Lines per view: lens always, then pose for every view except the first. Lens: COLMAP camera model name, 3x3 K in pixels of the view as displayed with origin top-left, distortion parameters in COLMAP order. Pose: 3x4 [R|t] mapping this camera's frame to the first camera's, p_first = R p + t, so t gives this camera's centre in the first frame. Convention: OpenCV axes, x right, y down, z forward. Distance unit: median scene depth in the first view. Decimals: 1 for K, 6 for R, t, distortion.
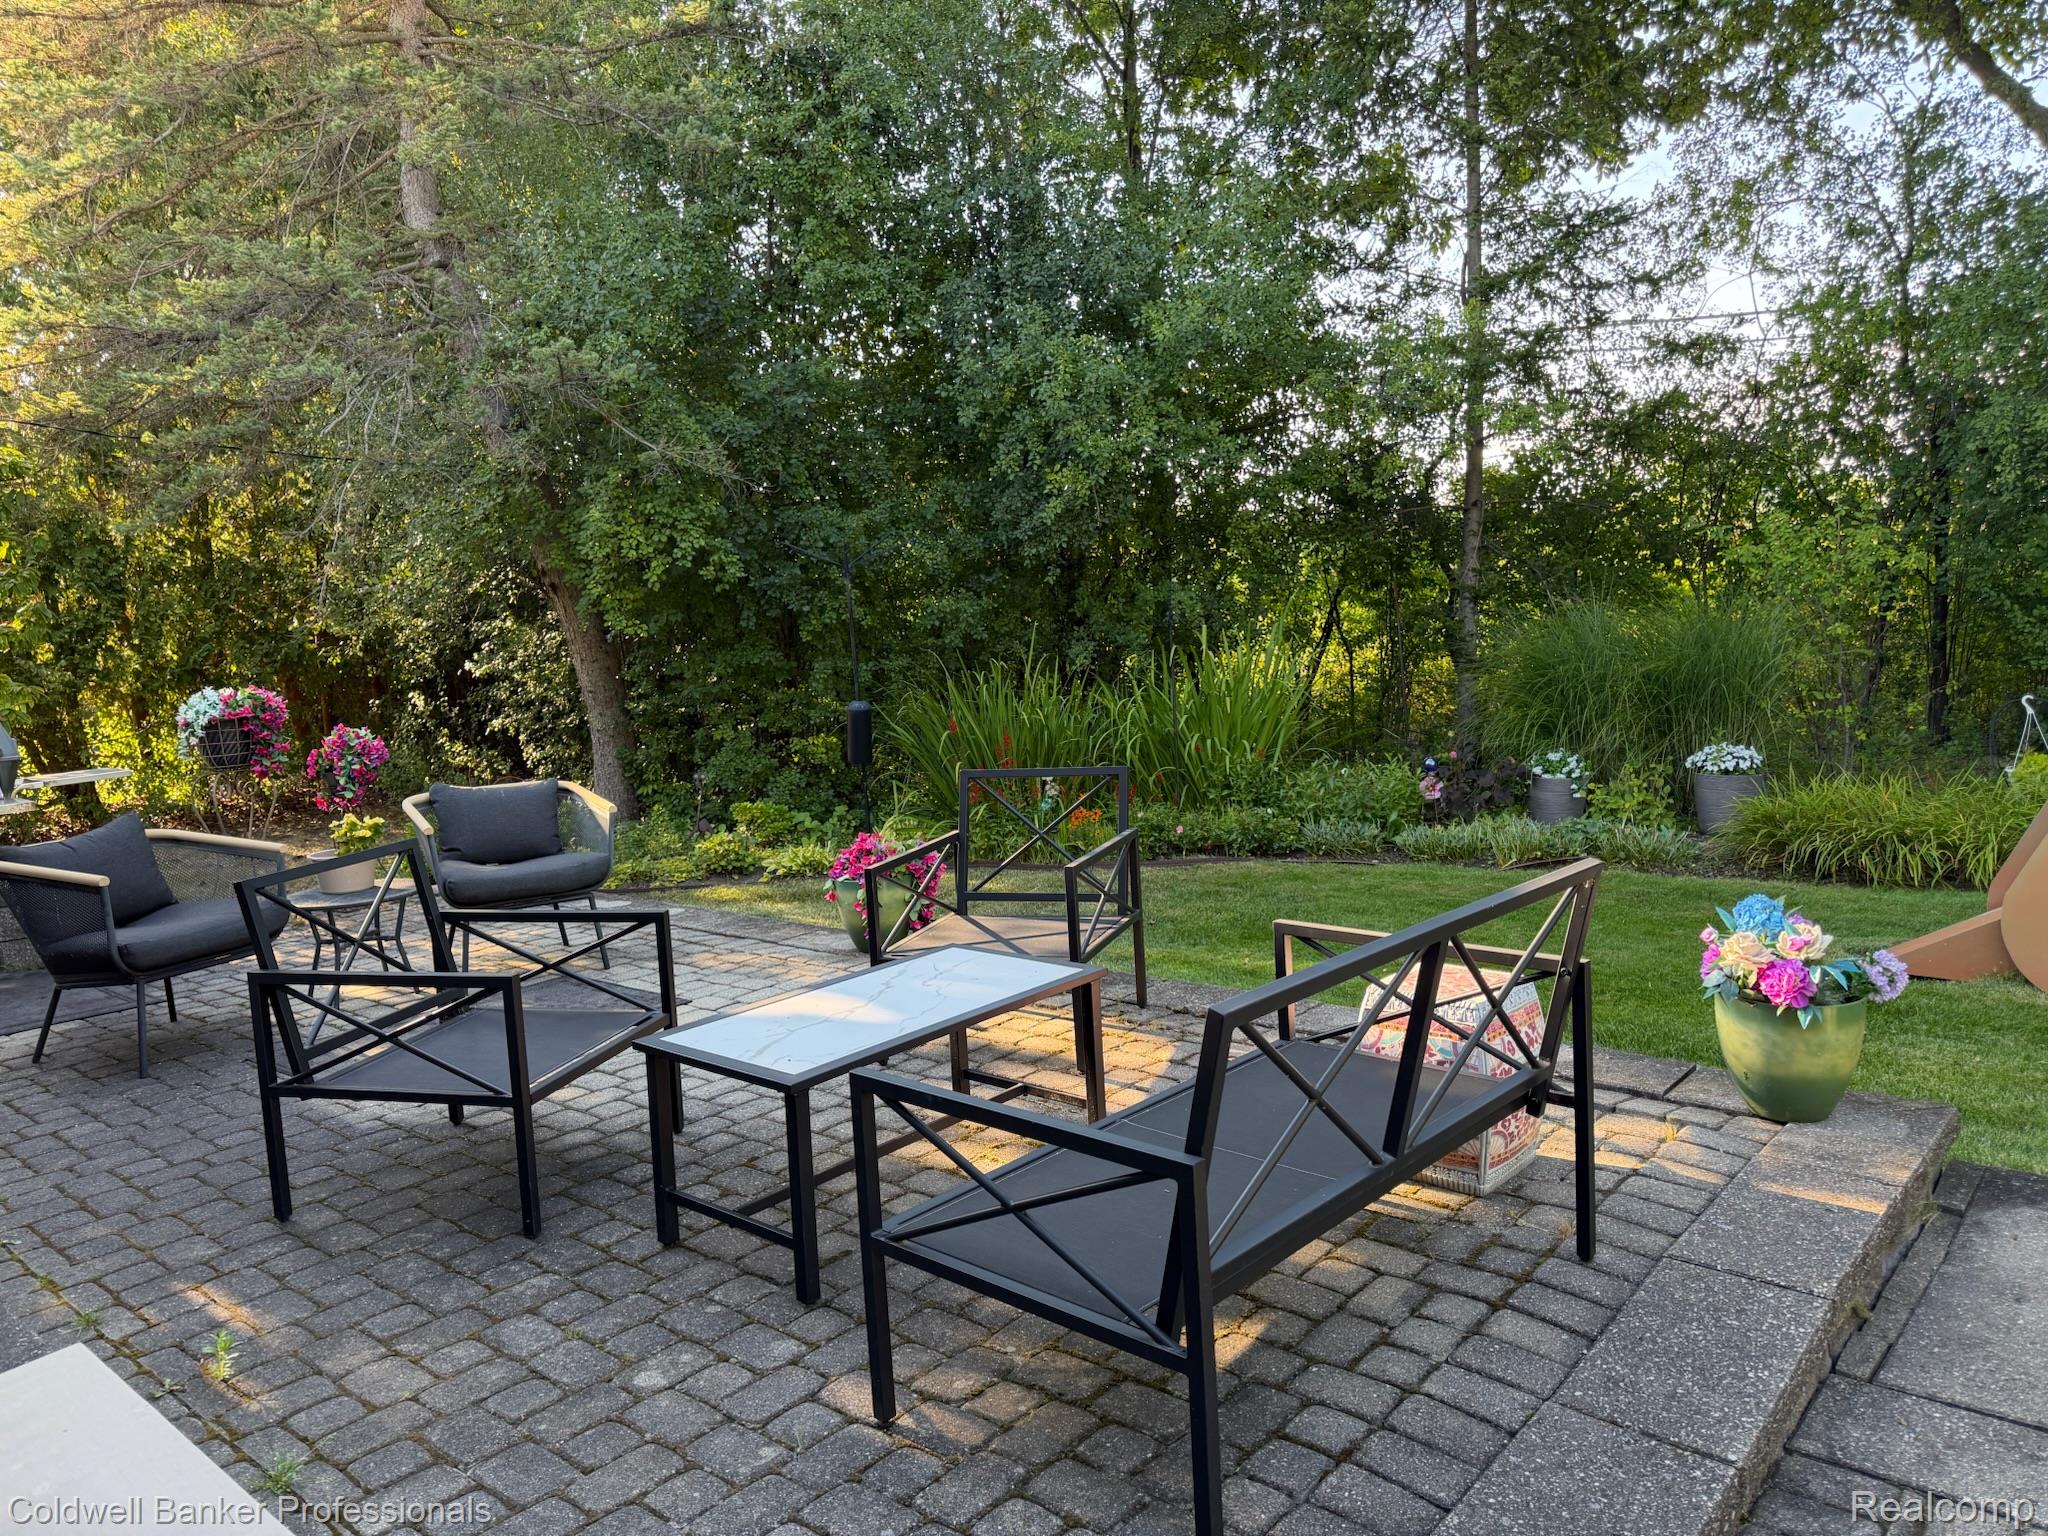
lens RADIAL K [[1447.7, 0, 1024.0], [0, 1447.7, 768.0], [0, 0, 1]] dist [-0.004049, -0.001984]
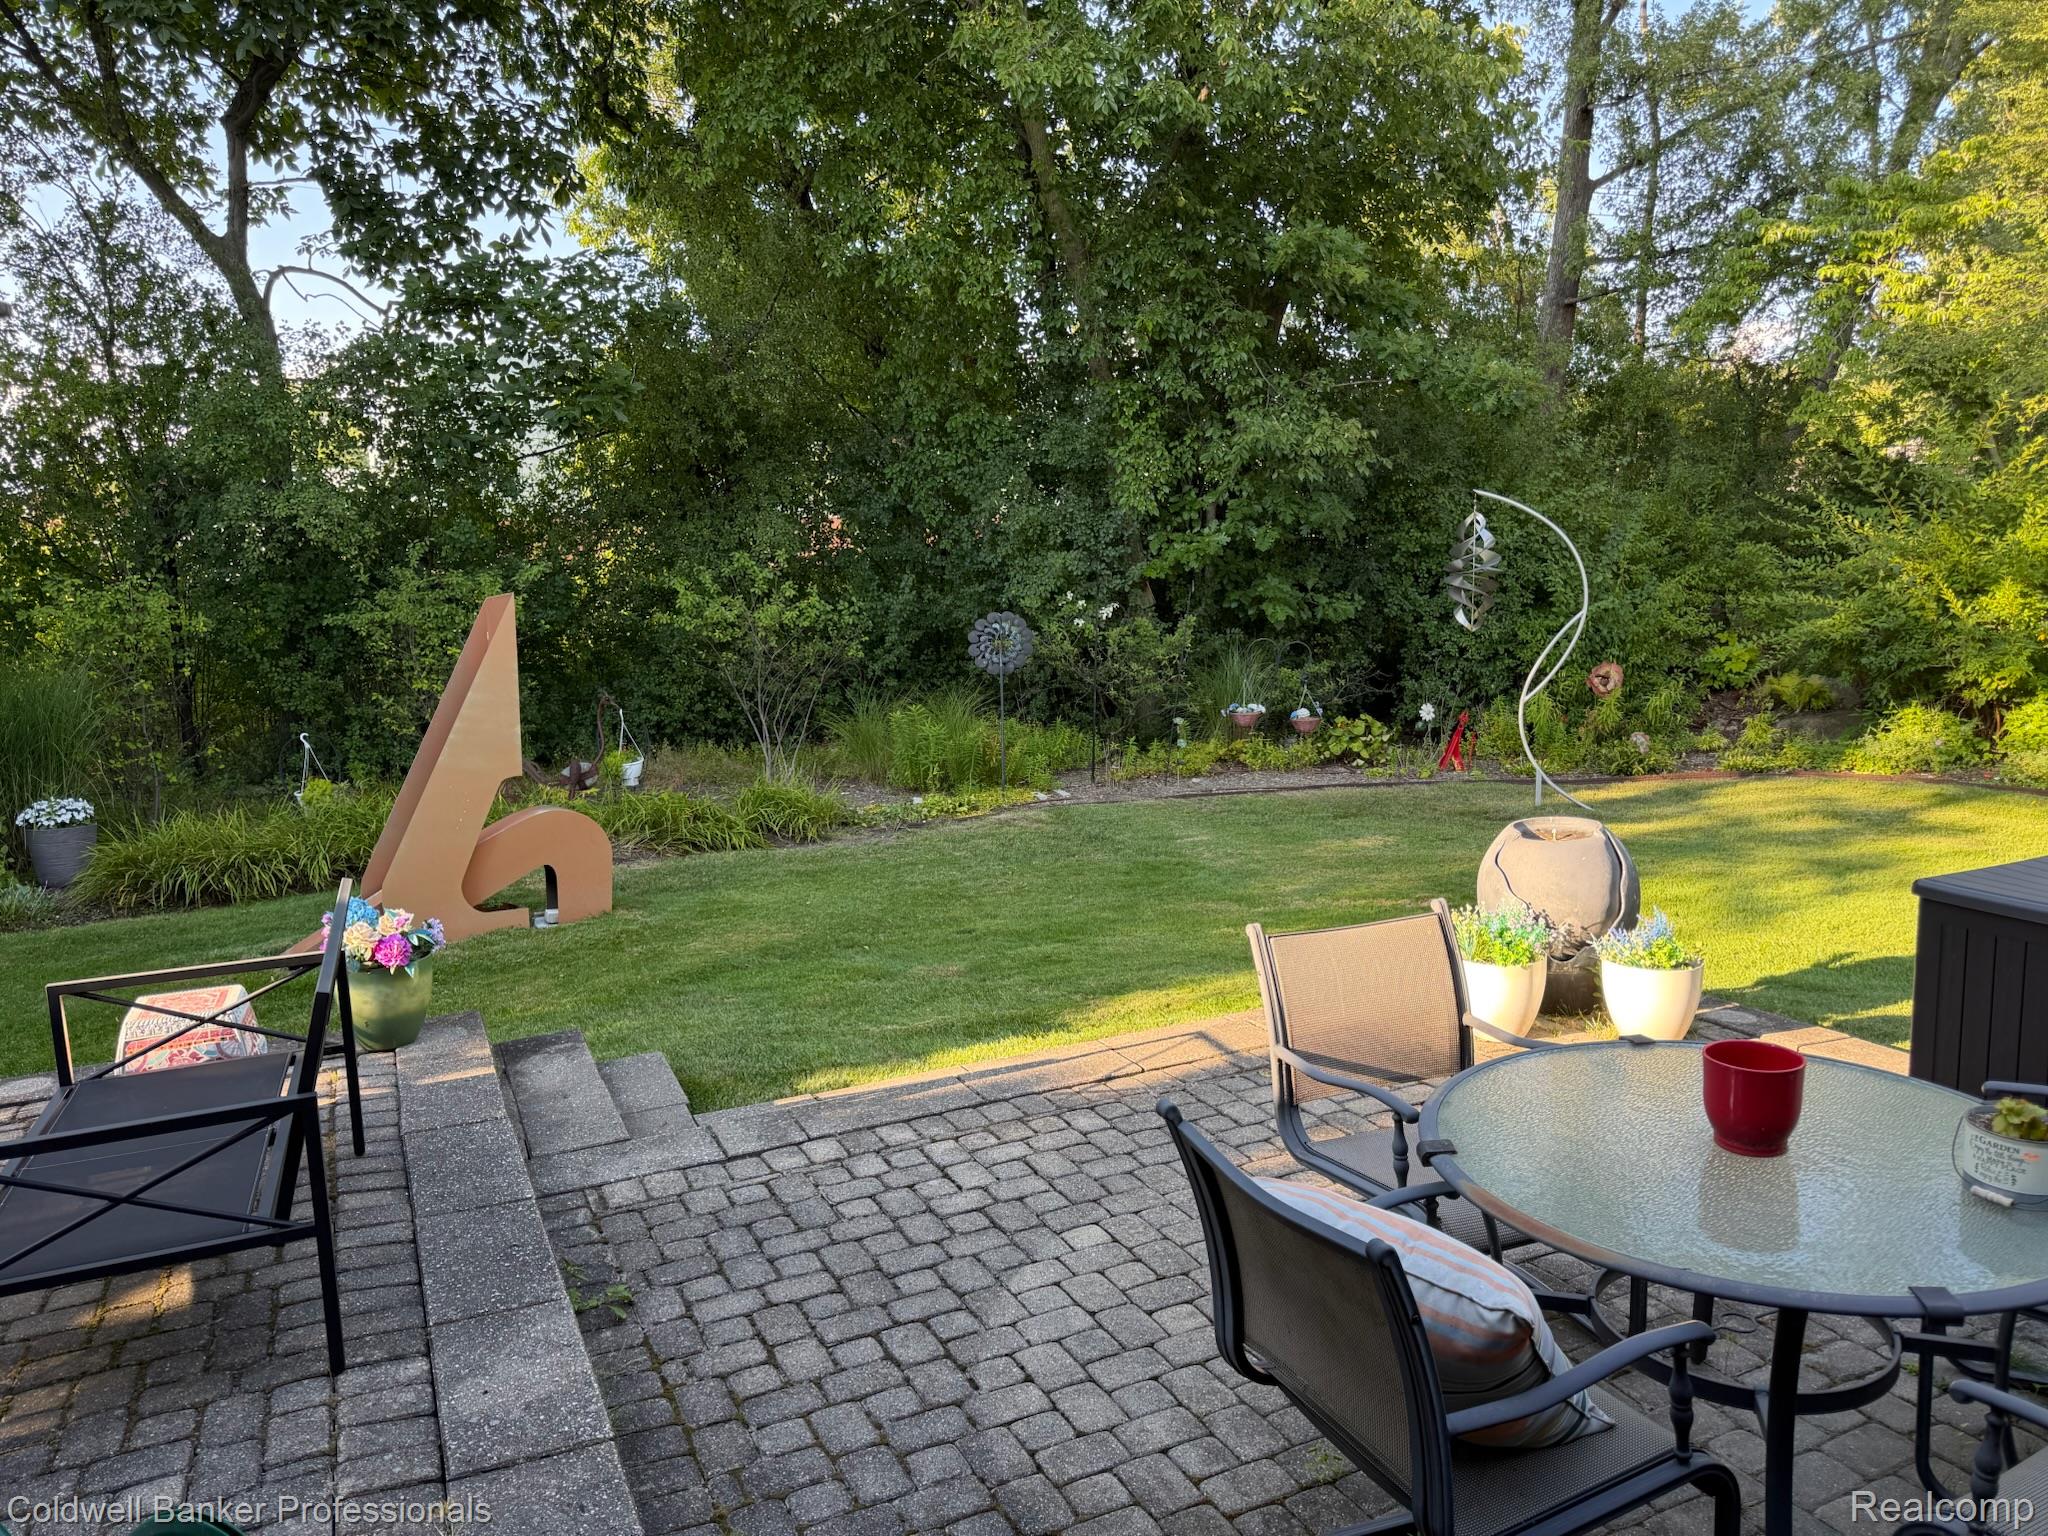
lens RADIAL K [[1423.7, 0, 1037.9], [0, 1423.7, 760.8], [0, 0, 1]] dist [0.107507, -0.171325]
pose [[0.394713, -0.082638, 0.915080, -0.220504], [0.107499, 0.993261, 0.043330, -0.014913], [-0.912494, 0.081267, 0.400937, -0.081986]]
